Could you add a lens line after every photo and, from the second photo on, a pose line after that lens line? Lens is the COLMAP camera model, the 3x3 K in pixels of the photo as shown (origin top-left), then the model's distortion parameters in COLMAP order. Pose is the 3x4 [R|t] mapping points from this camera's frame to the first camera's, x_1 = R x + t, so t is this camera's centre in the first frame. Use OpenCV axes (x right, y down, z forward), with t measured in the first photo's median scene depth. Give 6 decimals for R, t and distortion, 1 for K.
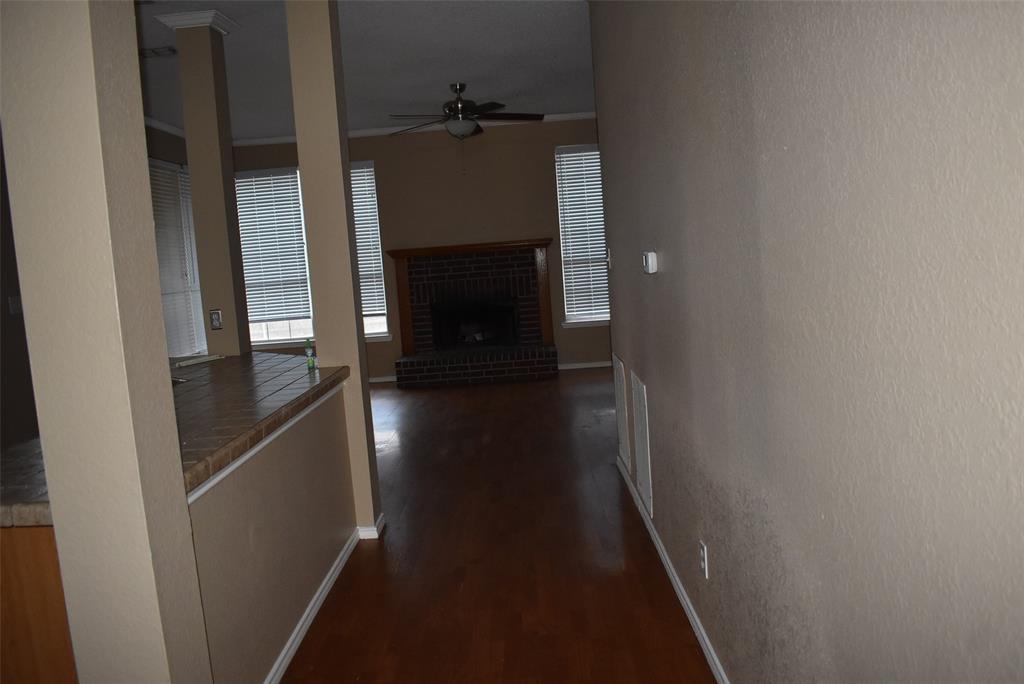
lens RADIAL K [[796.7, 0, 513.2], [0, 796.7, 344.0], [0, 0, 1]] dist [-0.099704, 0.023587]
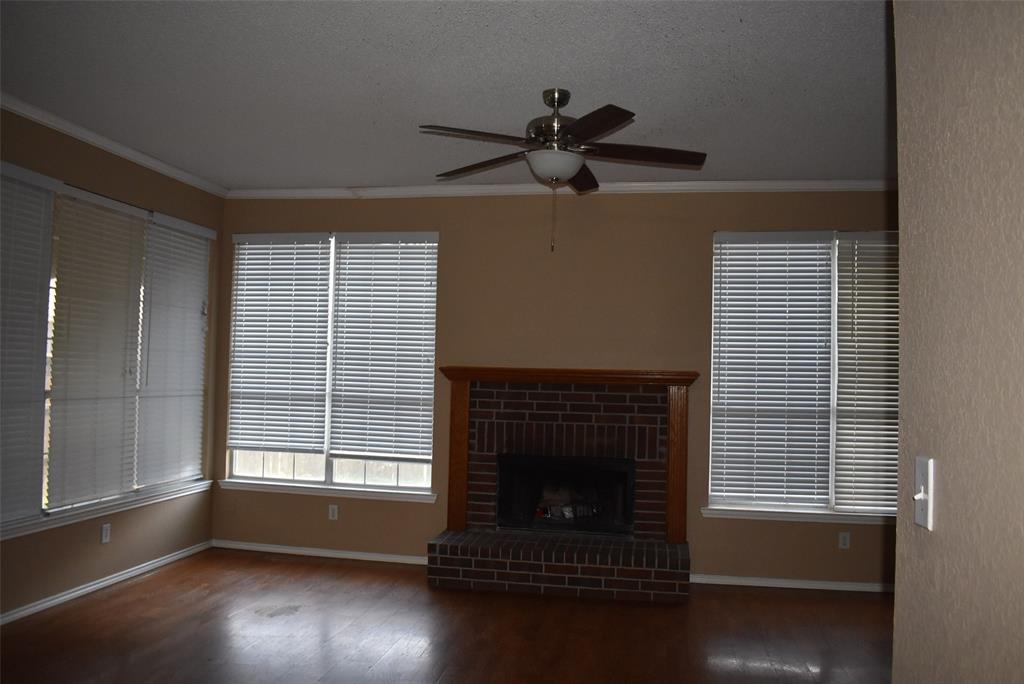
lens RADIAL K [[796.7, 0, 509.6], [0, 796.7, 339.4], [0, 0, 1]] dist [-0.099704, 0.023587]
pose [[0.981192, 0.090035, -0.170753, 0.007186], [-0.114010, 0.984093, -0.136241, -0.055930], [0.155770, 0.153146, 0.975849, 0.358313]]
